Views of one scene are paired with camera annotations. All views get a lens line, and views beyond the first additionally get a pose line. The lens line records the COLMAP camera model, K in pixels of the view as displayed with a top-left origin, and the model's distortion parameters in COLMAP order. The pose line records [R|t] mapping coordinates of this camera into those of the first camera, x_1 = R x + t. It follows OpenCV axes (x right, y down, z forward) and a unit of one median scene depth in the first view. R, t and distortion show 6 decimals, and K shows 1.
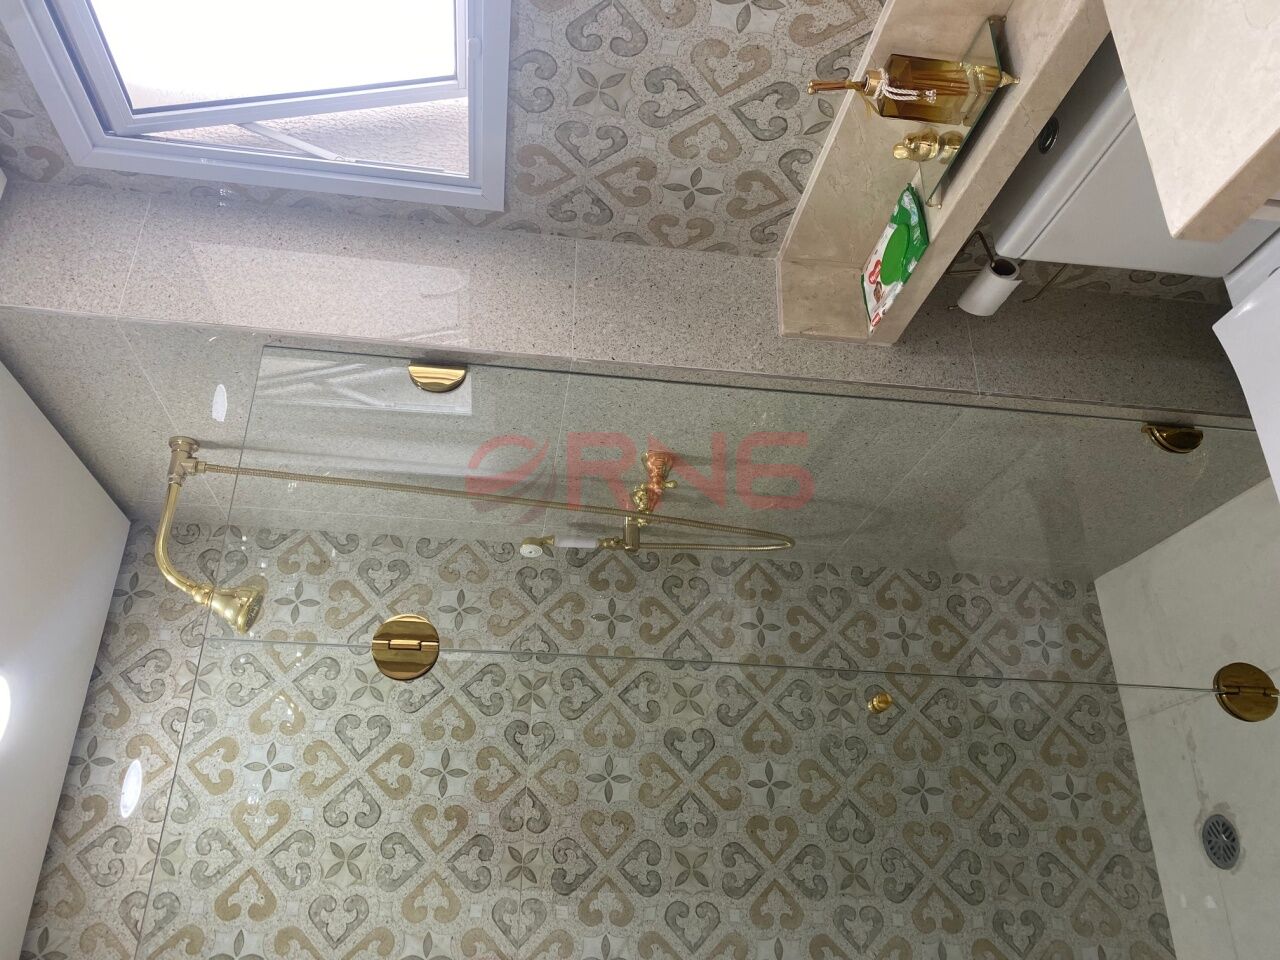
lens RADIAL K [[976.6, 0, 630.6], [0, 976.6, 470.6], [0, 0, 1]] dist [0.032686, -0.040316]
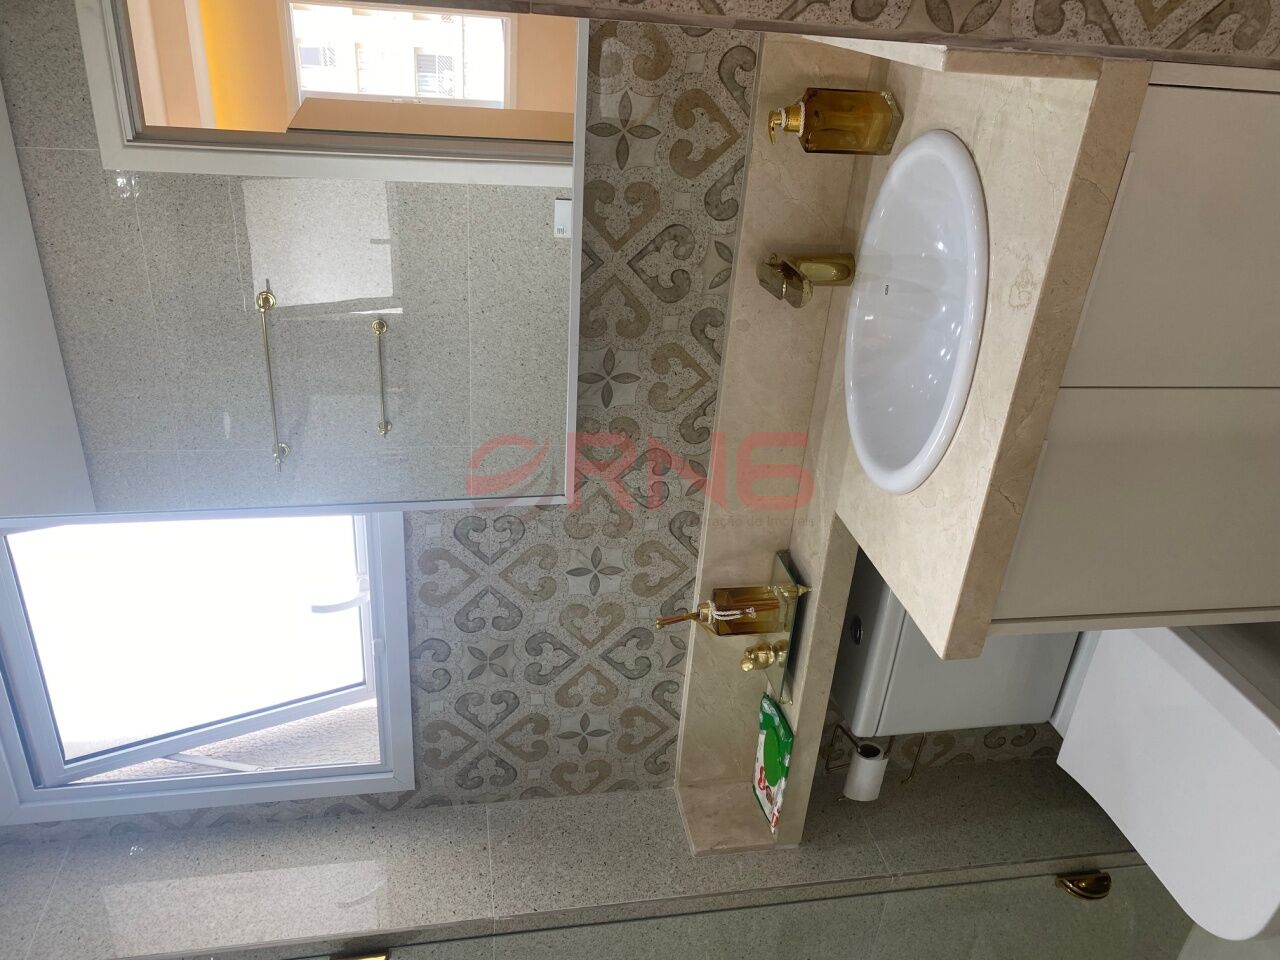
lens RADIAL K [[976.6, 0, 644.9], [0, 976.6, 477.4], [0, 0, 1]] dist [0.032686, -0.040316]
pose [[0.977939, -0.150660, 0.144699, 0.013561], [0.206122, 0.808413, -0.551346, 0.108388], [-0.033911, 0.569008, 0.821632, -0.094303]]
